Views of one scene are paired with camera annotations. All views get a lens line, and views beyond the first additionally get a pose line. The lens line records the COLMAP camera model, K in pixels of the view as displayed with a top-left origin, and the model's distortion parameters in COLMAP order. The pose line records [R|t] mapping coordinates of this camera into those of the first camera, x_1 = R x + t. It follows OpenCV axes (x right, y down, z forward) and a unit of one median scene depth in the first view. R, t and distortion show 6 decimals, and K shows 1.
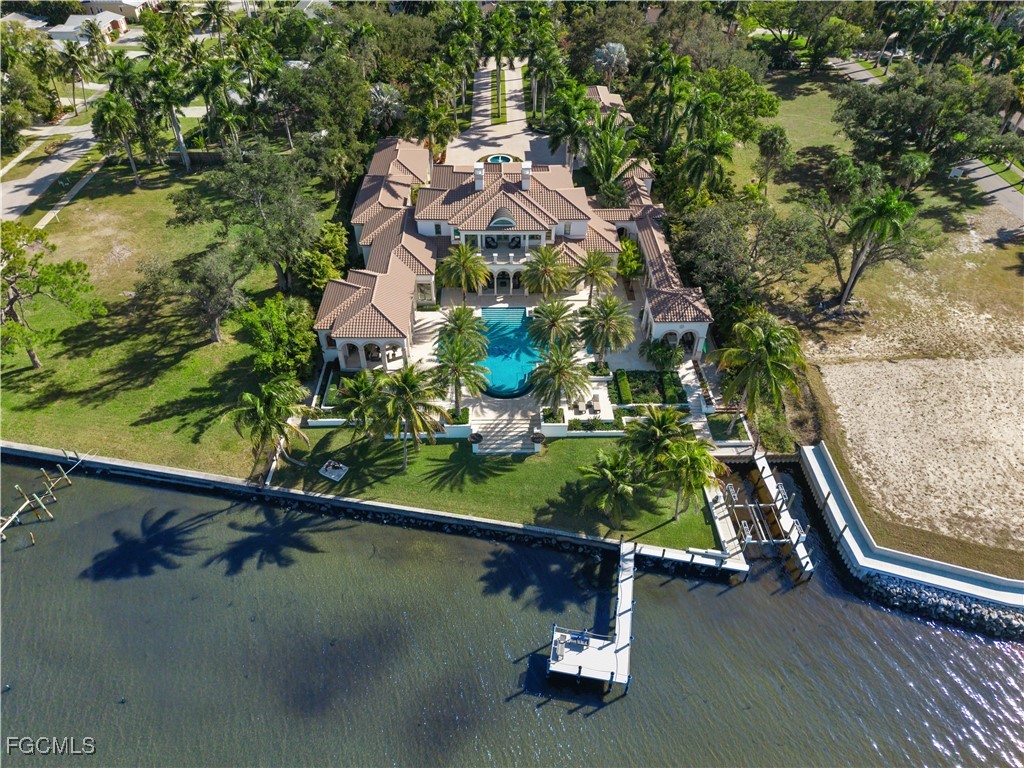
lens RADIAL K [[683.9, 0, 512.0], [0, 683.9, 384.0], [0, 0, 1]] dist [0.004550, -0.003523]
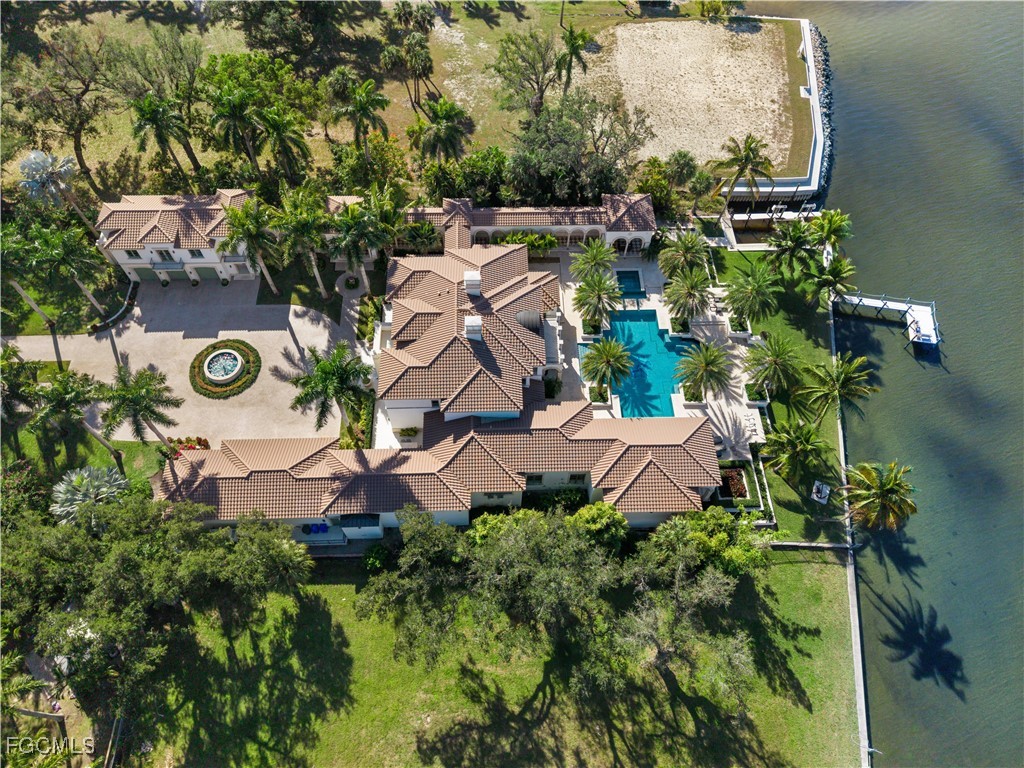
lens RADIAL K [[683.9, 0, 512.0], [0, 683.9, 384.0], [0, 0, 1]] dist [0.004550, -0.003523]
pose [[-0.003447, -0.861188, 0.508274, -0.647971], [0.646261, 0.385955, 0.658321, -0.974730], [-0.763109, 0.330747, 0.555222, 0.660247]]
